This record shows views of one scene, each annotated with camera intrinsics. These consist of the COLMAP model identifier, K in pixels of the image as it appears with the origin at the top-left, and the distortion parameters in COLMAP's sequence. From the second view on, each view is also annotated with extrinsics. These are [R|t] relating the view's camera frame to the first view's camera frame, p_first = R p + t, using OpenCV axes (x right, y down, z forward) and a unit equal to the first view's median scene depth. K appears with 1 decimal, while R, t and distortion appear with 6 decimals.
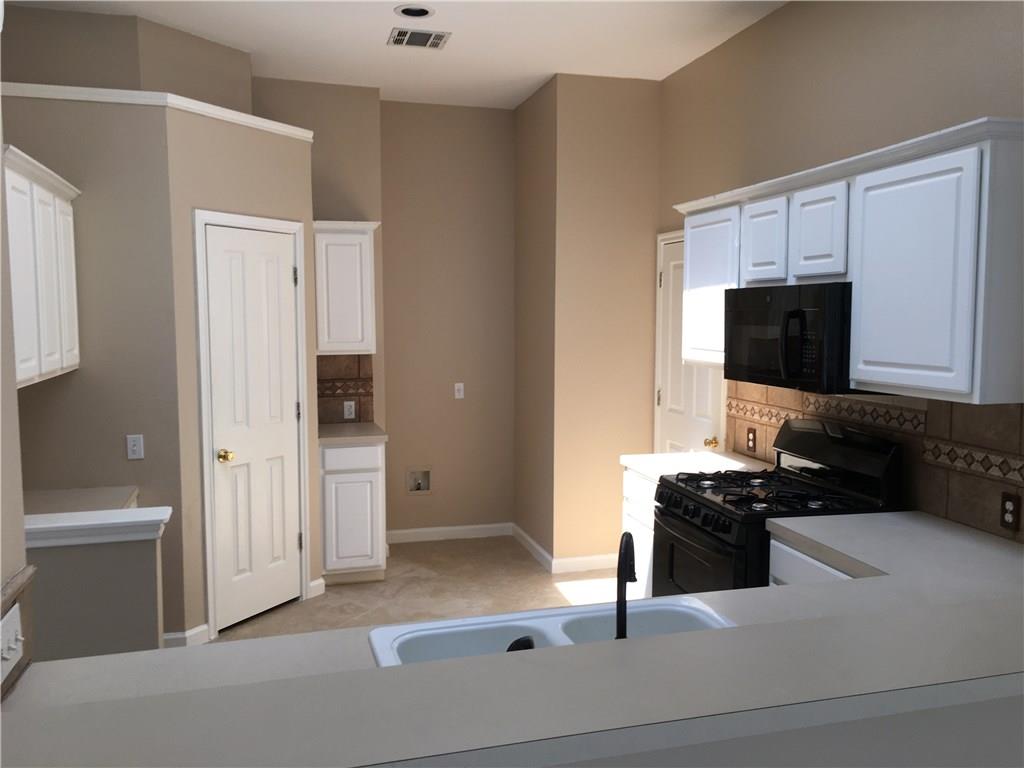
lens RADIAL K [[861.4, 0, 503.3], [0, 861.4, 388.8], [0, 0, 1]] dist [0.056595, -0.081353]
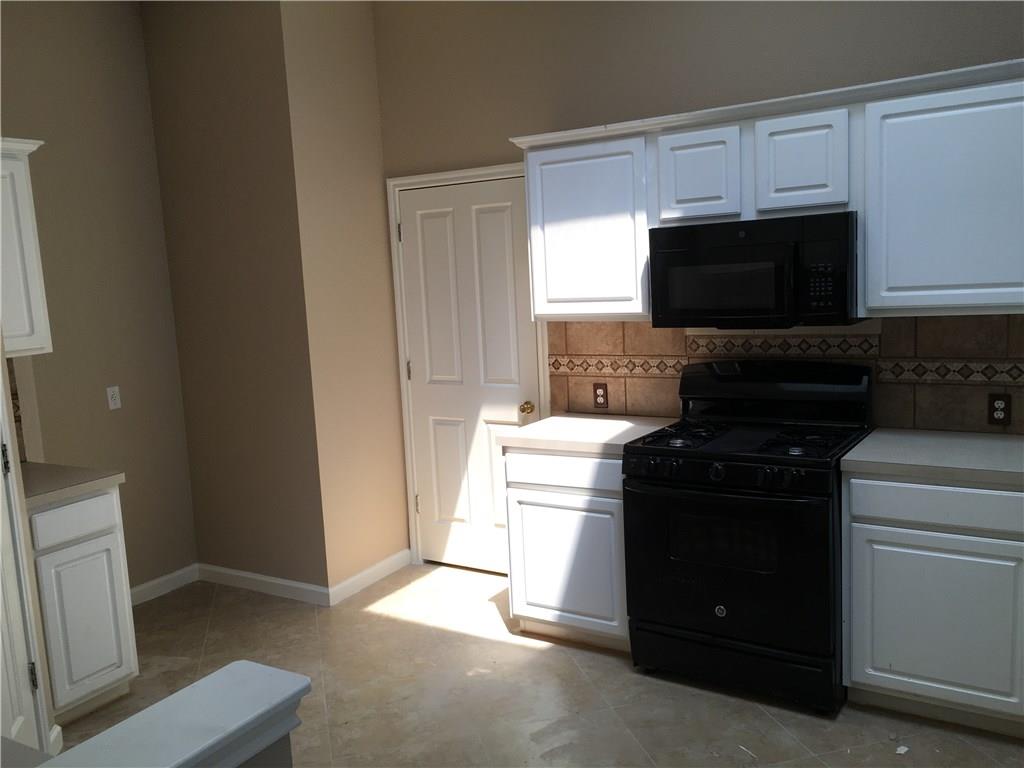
lens RADIAL K [[861.4, 0, 507.3], [0, 861.4, 386.6], [0, 0, 1]] dist [0.056595, -0.081353]
pose [[0.725427, -0.128382, 0.676220, -0.423909], [0.114050, 0.991290, 0.065849, -0.024415], [-0.678784, 0.029354, 0.733751, 0.384898]]
